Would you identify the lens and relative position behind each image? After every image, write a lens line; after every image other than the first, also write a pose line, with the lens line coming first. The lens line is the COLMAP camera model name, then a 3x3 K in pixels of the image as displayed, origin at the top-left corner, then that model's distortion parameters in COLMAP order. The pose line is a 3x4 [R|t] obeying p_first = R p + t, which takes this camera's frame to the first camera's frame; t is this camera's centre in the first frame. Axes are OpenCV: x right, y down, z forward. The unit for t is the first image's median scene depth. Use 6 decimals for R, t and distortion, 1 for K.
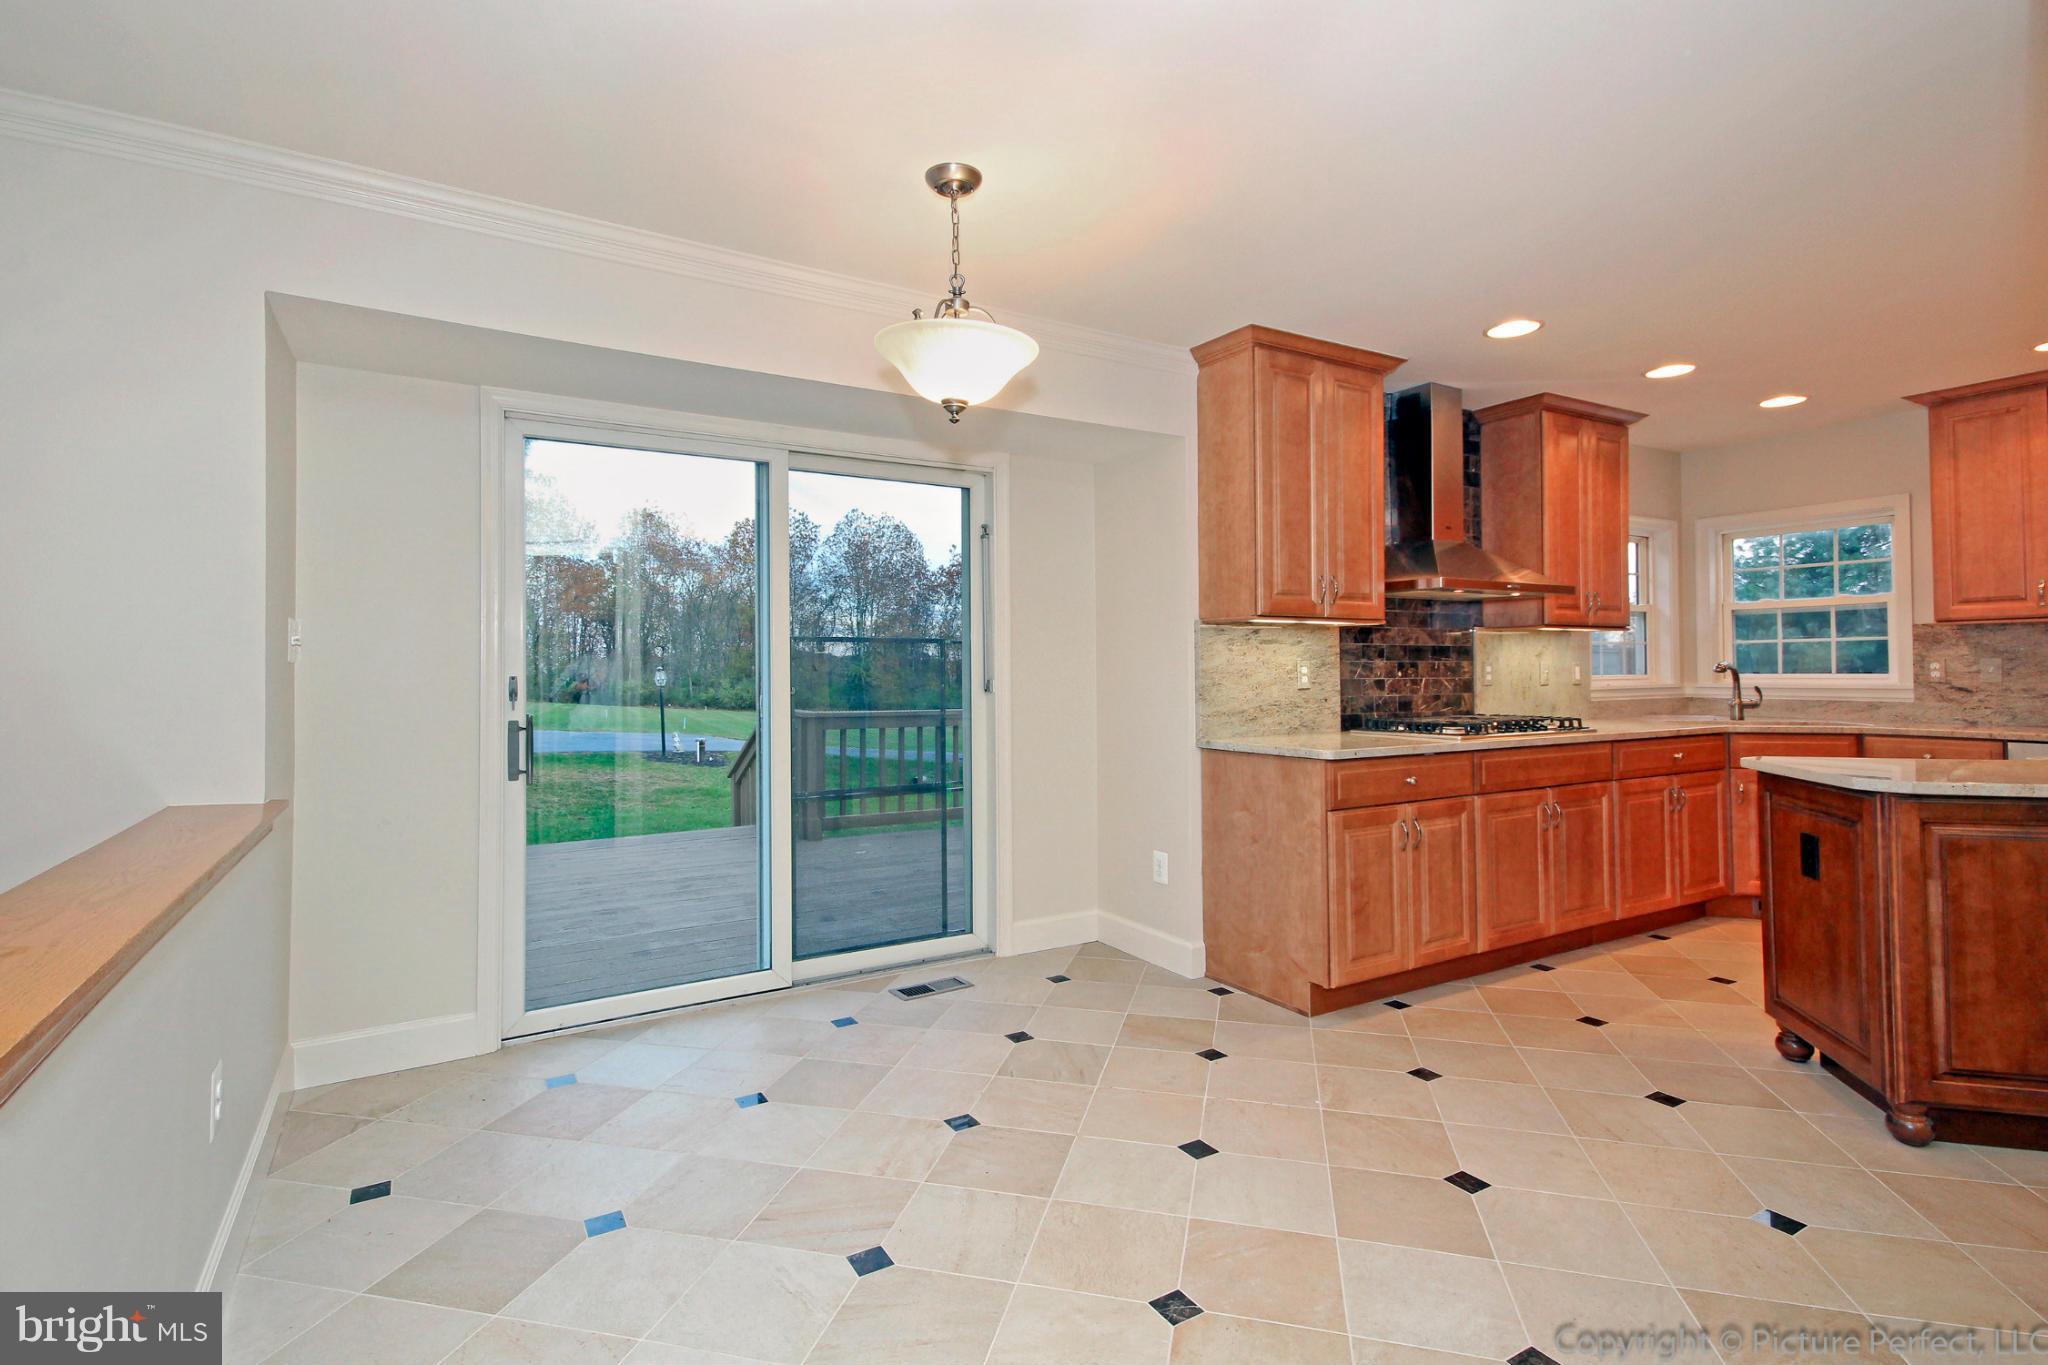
lens RADIAL K [[957.3, 0, 1014.7], [0, 957.3, 637.5], [0, 0, 1]] dist [0.023785, -0.000390]
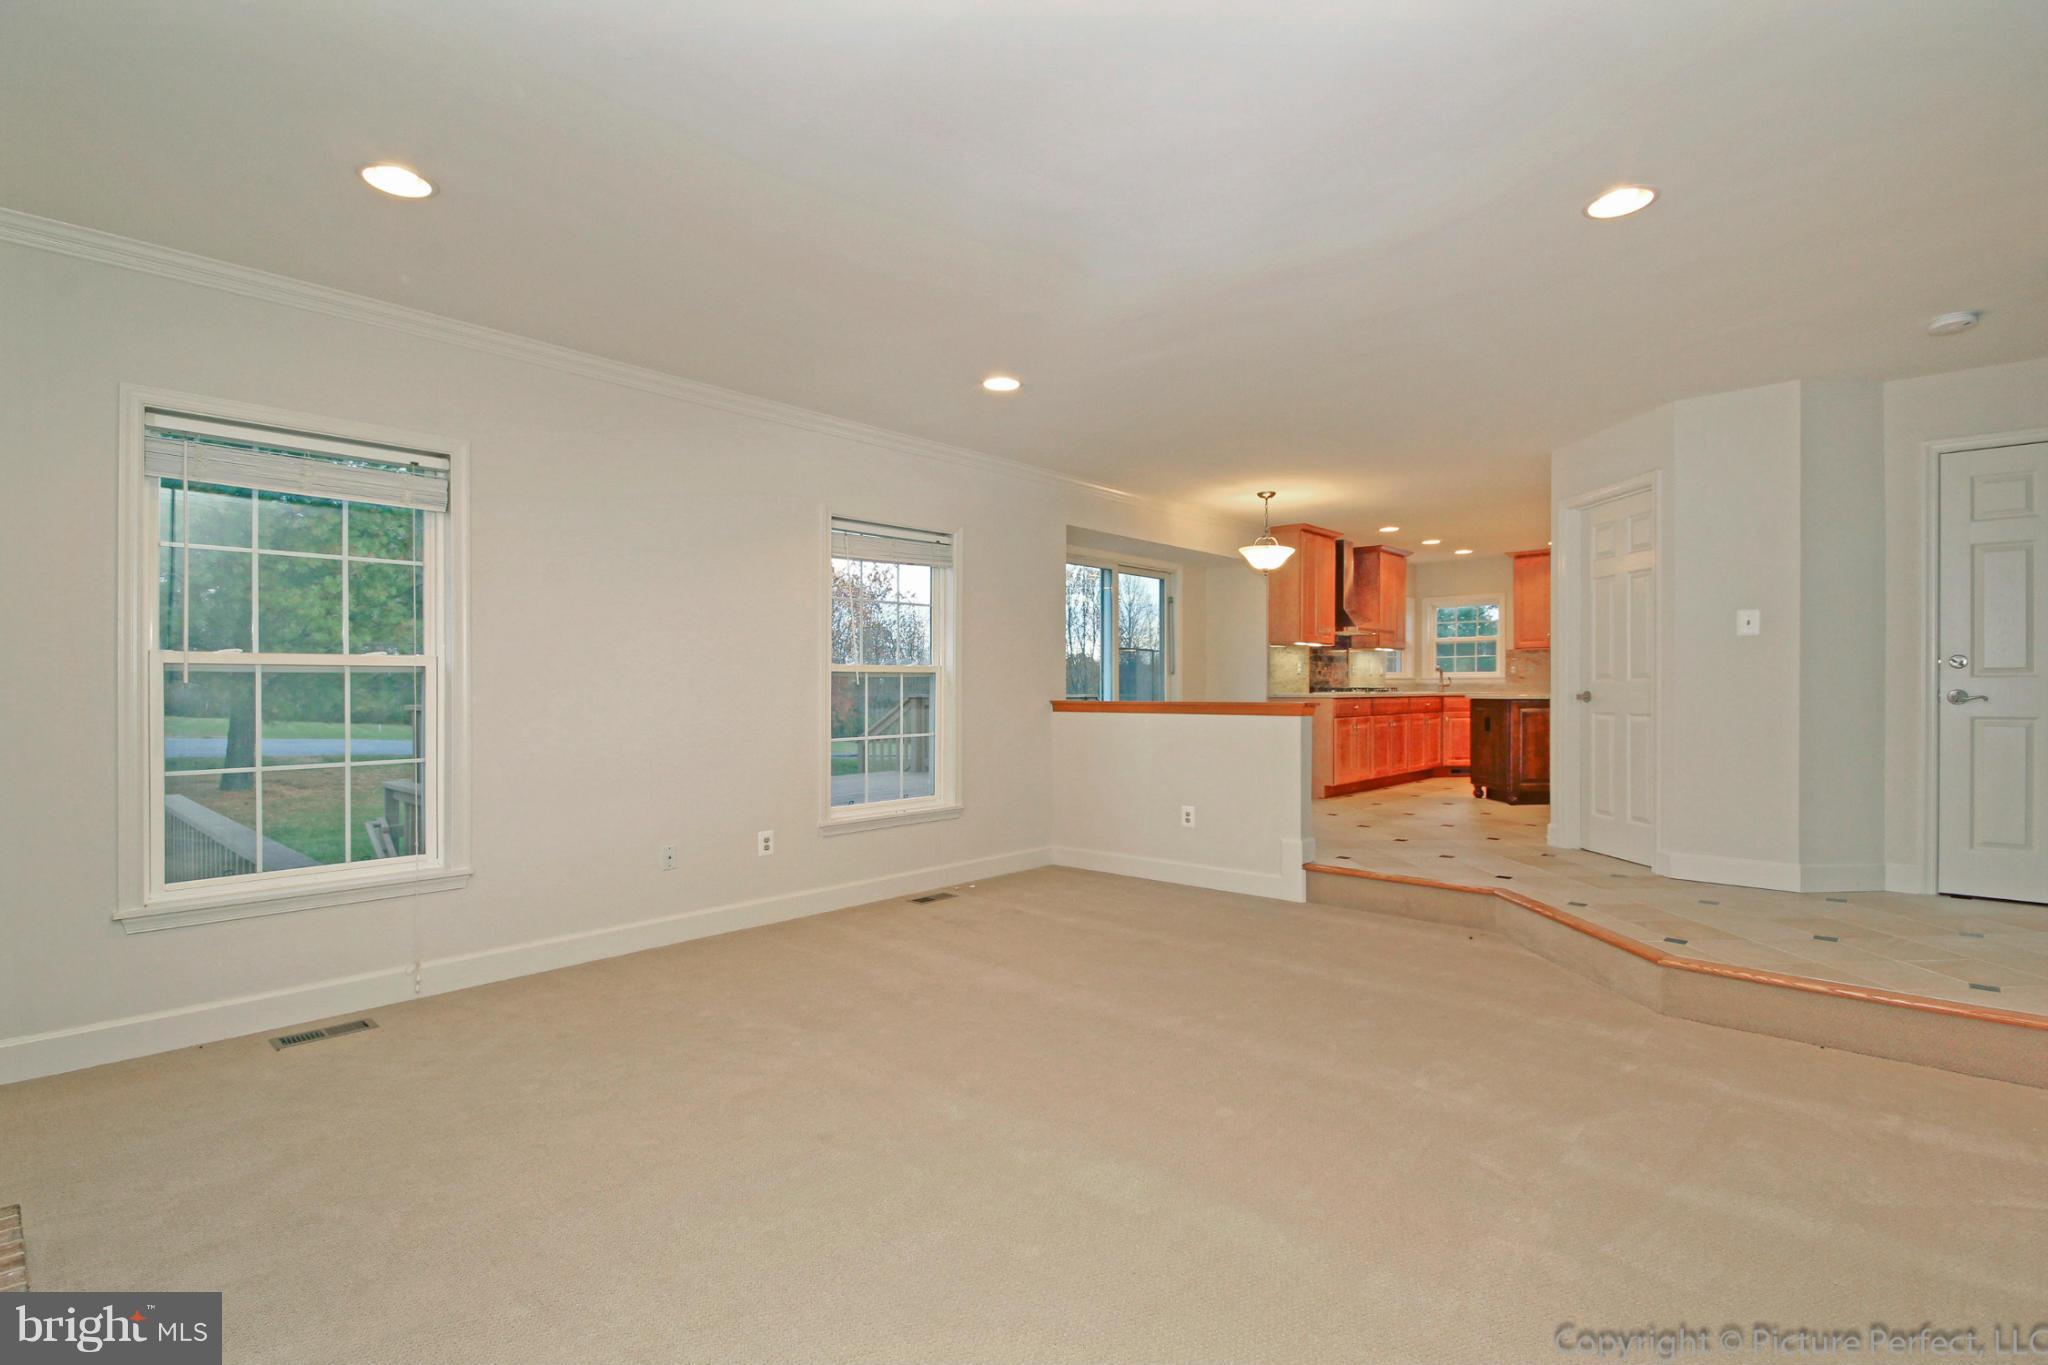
lens RADIAL K [[947.9, 0, 1024.0], [0, 947.9, 682.5], [0, 0, 1]] dist [0.000214, -0.000047]
pose [[0.954301, 0.003271, 0.298830, -0.877639], [-0.011027, 0.999645, 0.024271, 0.023293], [-0.298644, -0.026457, 0.953998, -0.840039]]
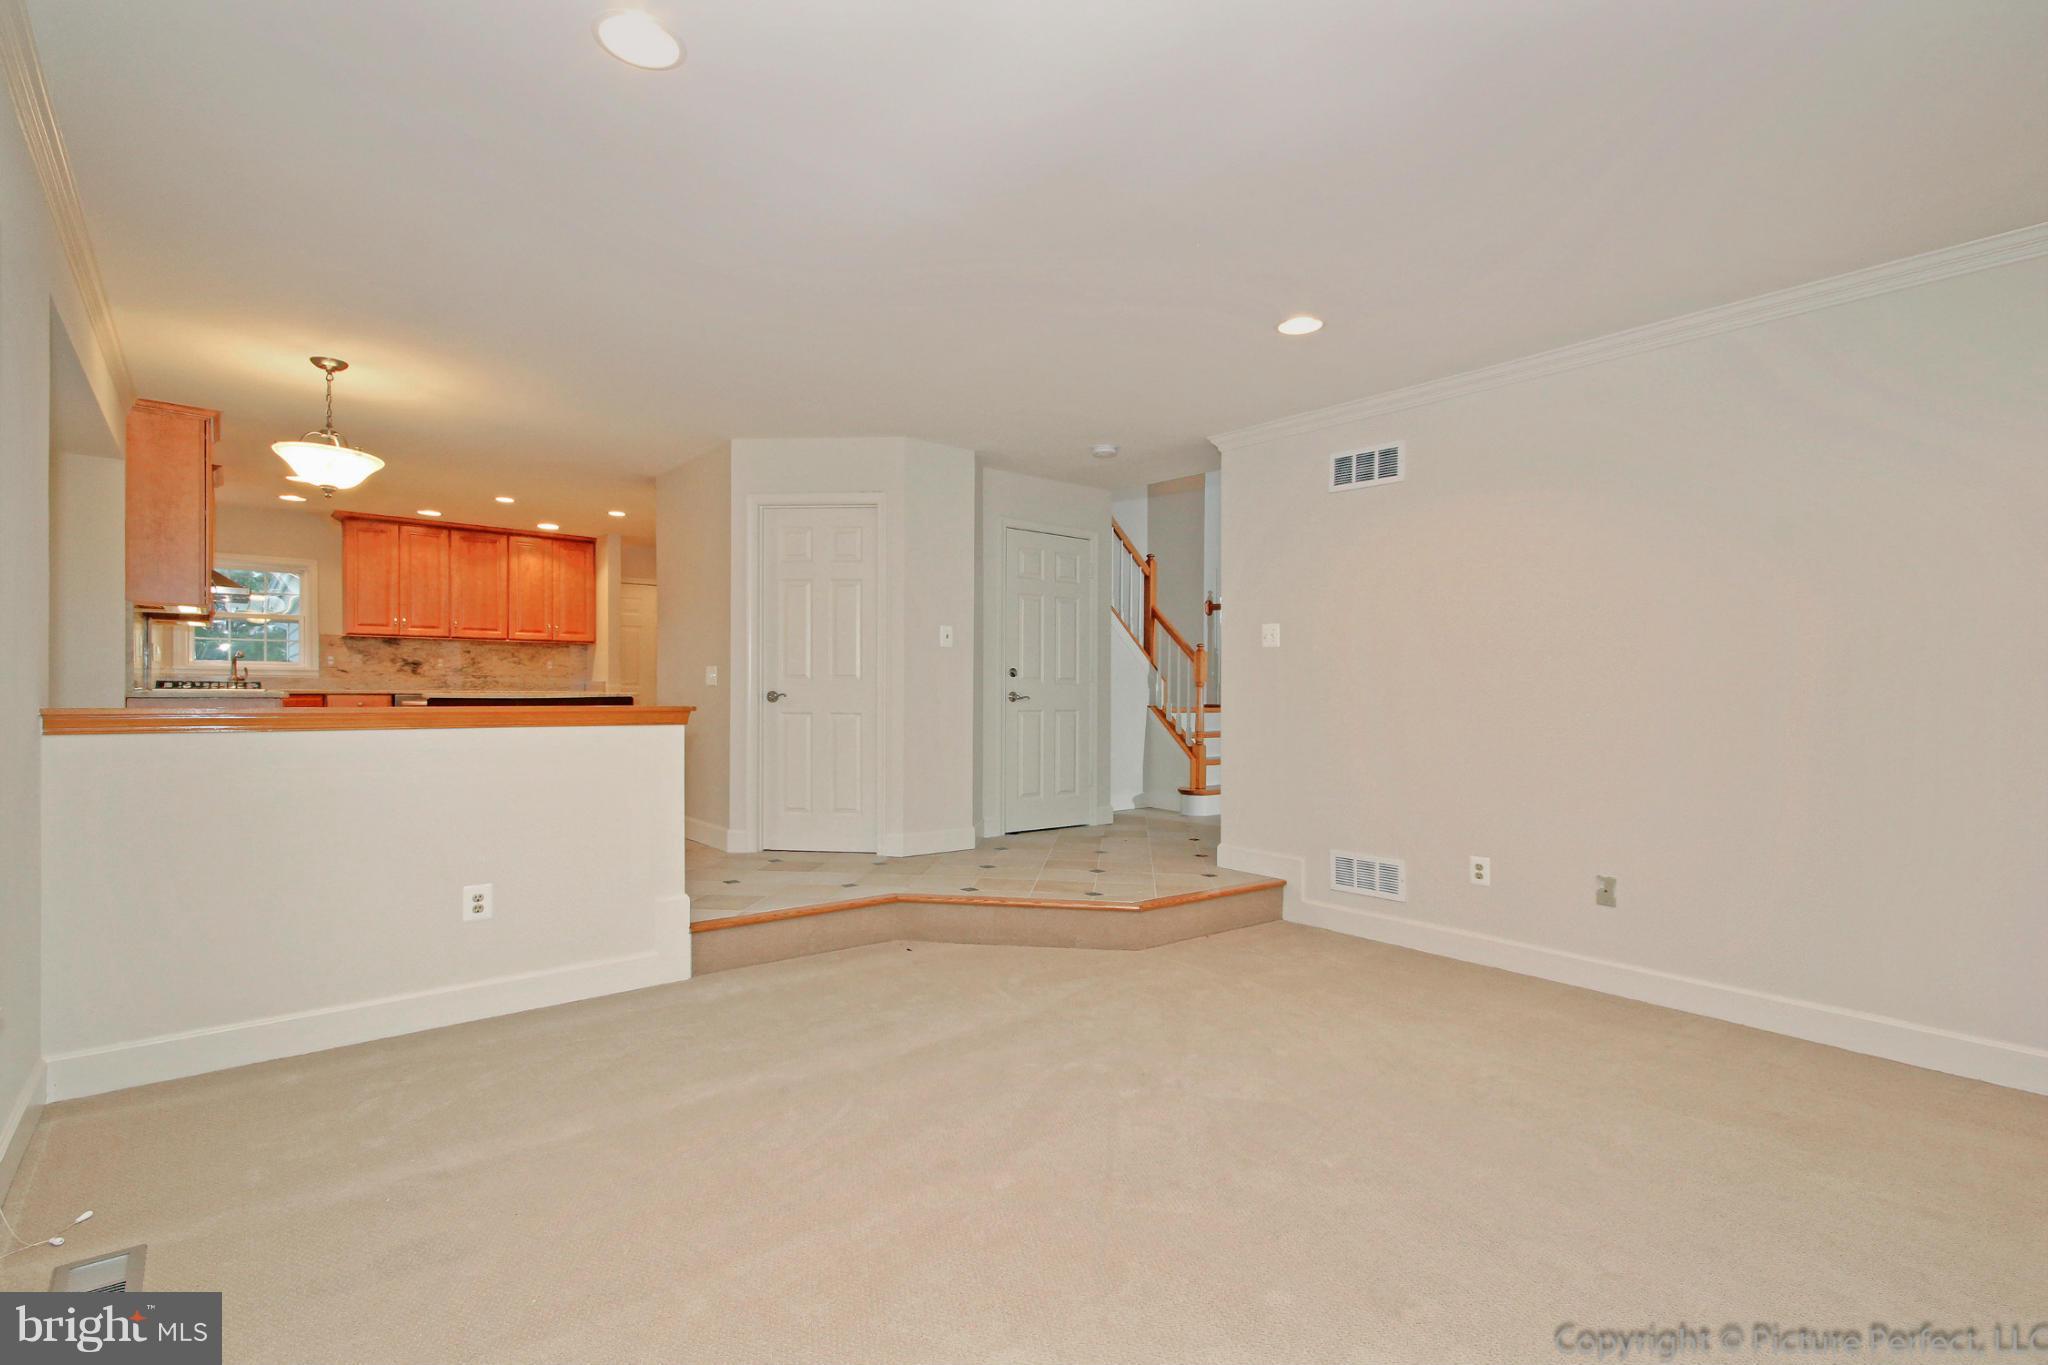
lens RADIAL K [[980.1, 0, 1026.7], [0, 980.1, 708.1], [0, 0, 1]] dist [0.000563, 0.000000]
pose [[-0.154987, -0.015533, 0.987794, -1.111699], [-0.042288, 0.999064, 0.009075, 0.052315], [-0.987011, -0.040366, -0.155499, -0.011588]]
